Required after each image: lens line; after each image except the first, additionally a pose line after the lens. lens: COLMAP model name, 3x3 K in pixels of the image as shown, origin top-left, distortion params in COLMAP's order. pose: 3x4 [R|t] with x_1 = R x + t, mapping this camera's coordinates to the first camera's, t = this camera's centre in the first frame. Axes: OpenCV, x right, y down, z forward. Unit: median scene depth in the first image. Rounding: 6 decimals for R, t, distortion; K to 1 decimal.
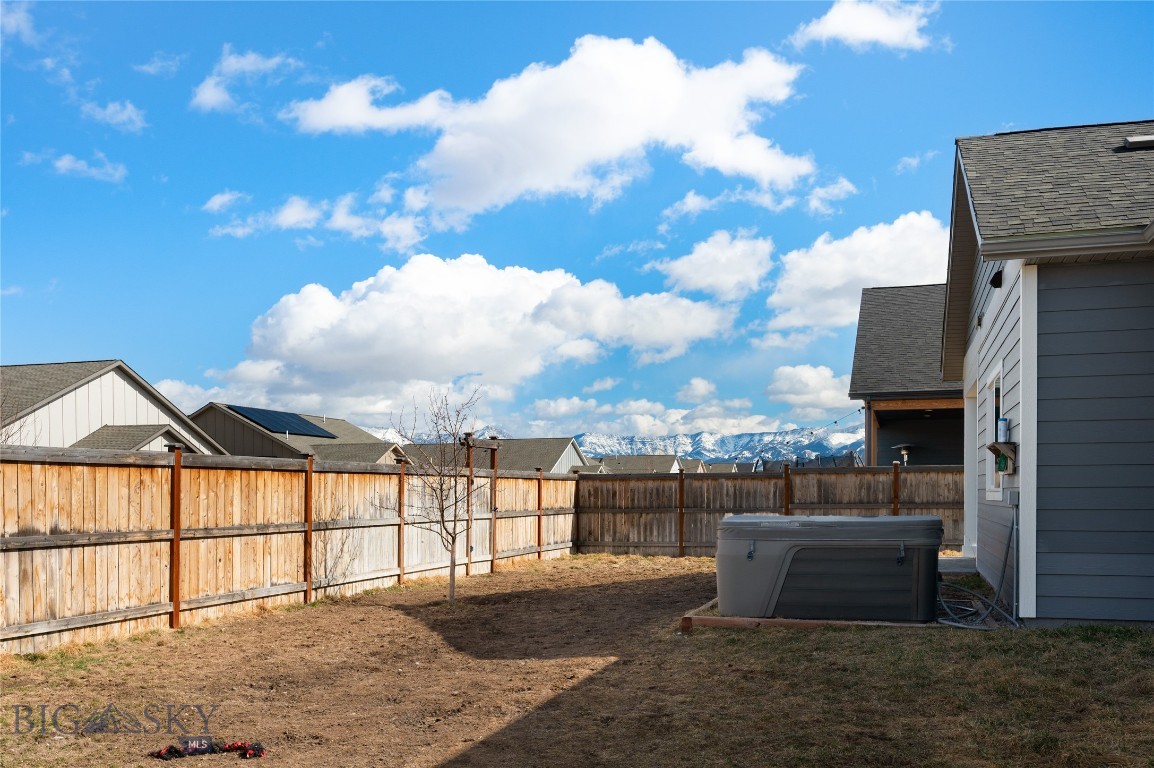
lens RADIAL K [[1004.8, 0, 577.0], [0, 1004.8, 384.0], [0, 0, 1]] dist [-0.000225, 0.000518]
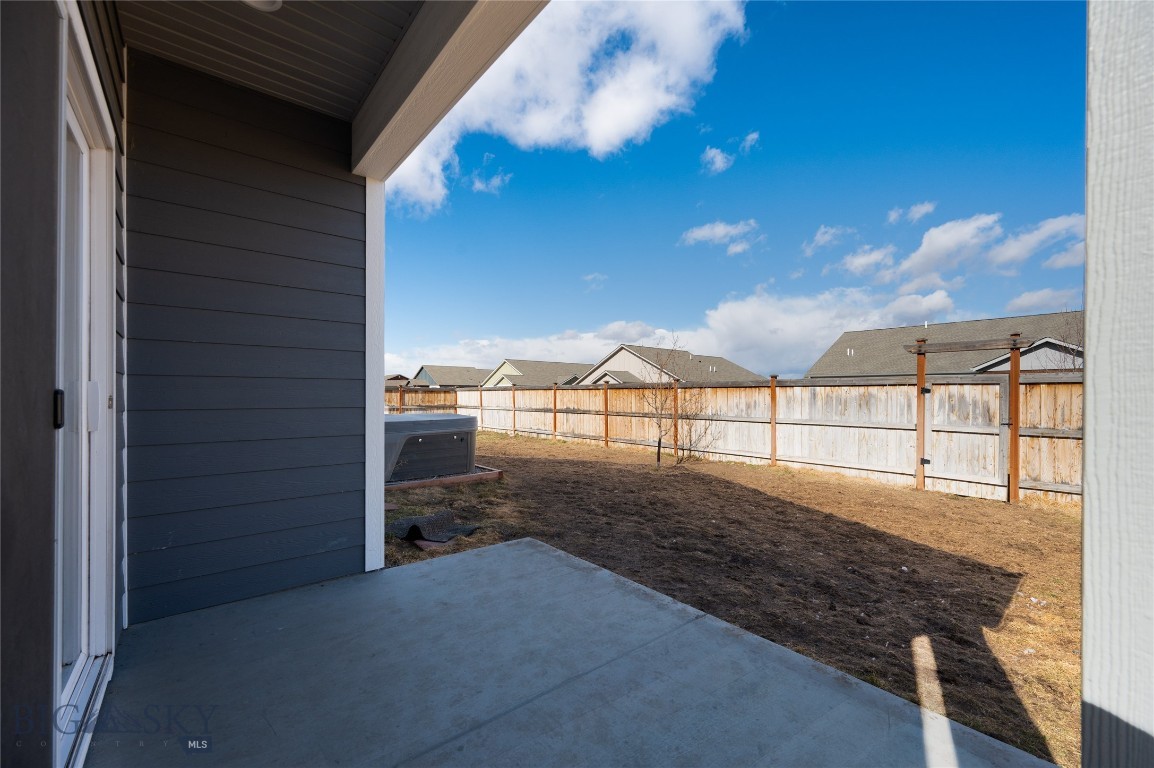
lens RADIAL K [[463.1, 0, 577.0], [0, 463.1, 384.0], [0, 0, 1]] dist [-0.000014, -0.000003]
pose [[-0.536717, -0.015921, -0.843612, 0.613509], [0.092290, 0.992715, -0.077451, 0.136862], [0.838700, -0.119426, -0.531337, 1.374960]]
